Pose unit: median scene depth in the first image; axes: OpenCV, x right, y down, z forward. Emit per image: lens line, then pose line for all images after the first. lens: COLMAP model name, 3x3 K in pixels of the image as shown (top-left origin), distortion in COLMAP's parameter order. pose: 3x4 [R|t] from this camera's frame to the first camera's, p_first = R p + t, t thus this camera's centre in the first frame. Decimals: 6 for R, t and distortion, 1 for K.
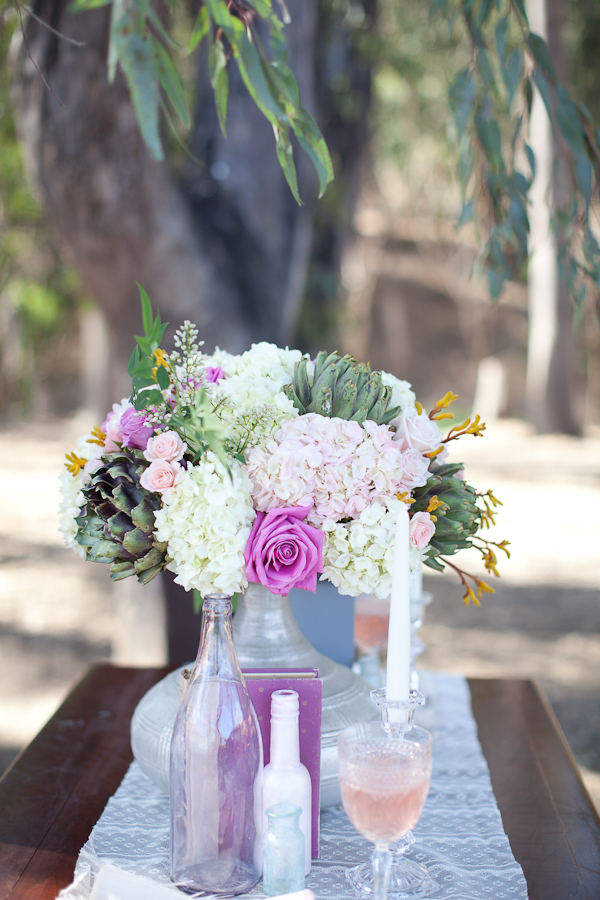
lens RADIAL K [[1368.7, 0, 300.0], [0, 1368.7, 450.0], [0, 0, 1]] dist [-0.186202, 0.082845]
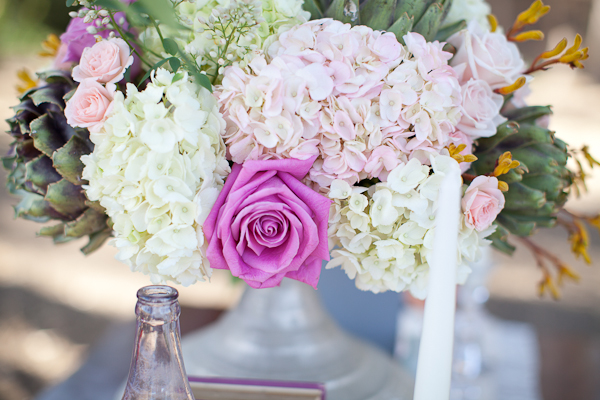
lens RADIAL K [[912.5, 0, 300.0], [0, 912.5, 200.0], [0, 0, 1]] dist [-0.186202, 0.082845]
pose [[0.989629, 0.056813, -0.131937, 0.059511], [-0.041405, 0.992301, 0.116720, 0.009889], [0.137552, -0.110046, 0.984362, 0.563776]]
